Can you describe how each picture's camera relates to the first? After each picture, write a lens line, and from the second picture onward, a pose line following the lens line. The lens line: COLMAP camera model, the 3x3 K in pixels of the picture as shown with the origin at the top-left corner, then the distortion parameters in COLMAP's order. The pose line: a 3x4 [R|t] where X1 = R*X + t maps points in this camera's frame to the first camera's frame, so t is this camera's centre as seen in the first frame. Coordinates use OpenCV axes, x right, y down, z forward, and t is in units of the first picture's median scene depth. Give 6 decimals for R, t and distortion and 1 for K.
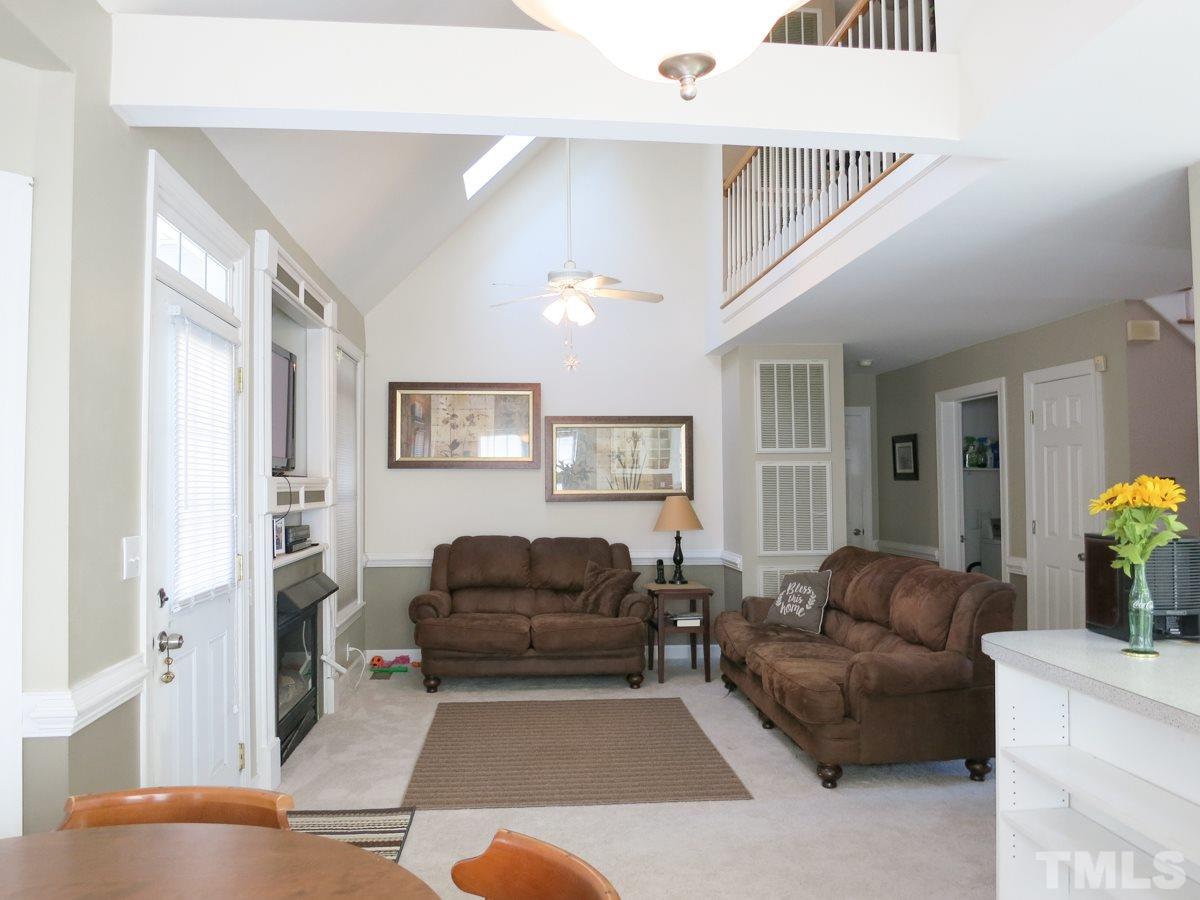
lens RADIAL K [[867.9, 0, 600.0], [0, 867.9, 450.0], [0, 0, 1]] dist [-0.069153, -0.002181]
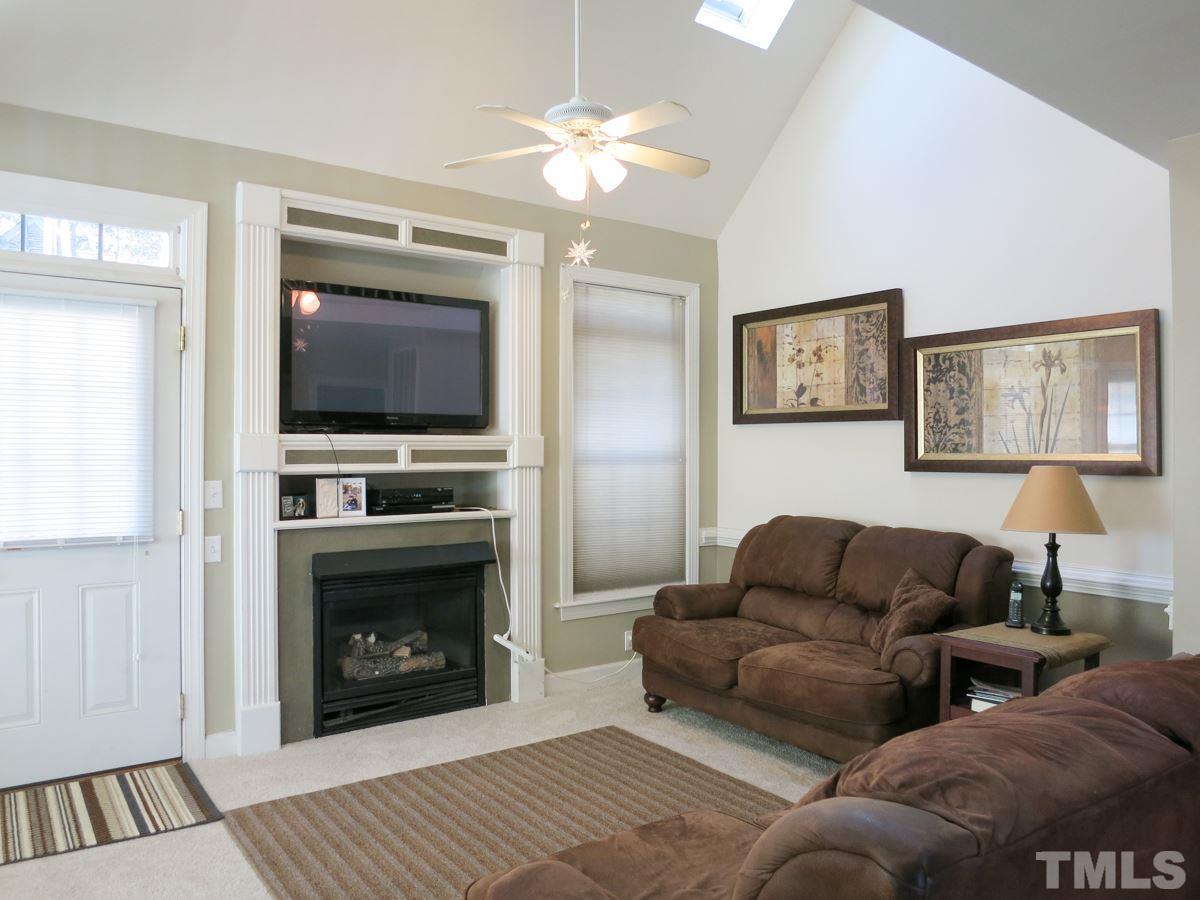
lens RADIAL K [[869.9, 0, 600.0], [0, 869.9, 450.0], [0, 0, 1]] dist [-0.038265, -0.008038]
pose [[0.509082, 0.005368, -0.860702, 0.409173], [0.032196, 0.999162, 0.025275, 0.022049], [0.860116, -0.040578, 0.508482, 0.515350]]
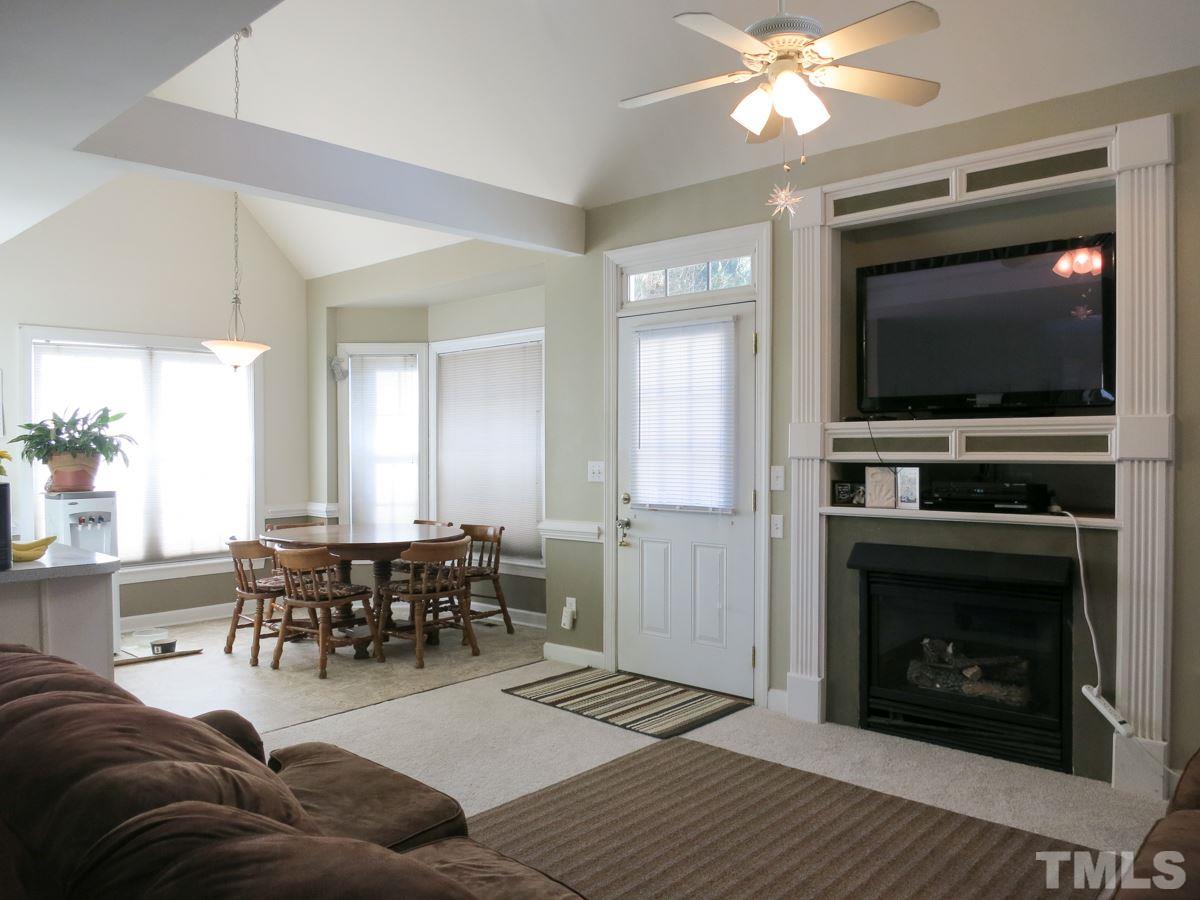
lens RADIAL K [[894.0, 0, 600.0], [0, 894.0, 450.0], [0, 0, 1]] dist [-0.031274, -0.001460]
pose [[-0.746497, 0.019592, -0.665101, 0.325904], [0.039840, 0.999089, -0.015285, 0.042655], [0.664195, -0.037908, -0.746597, 1.019121]]
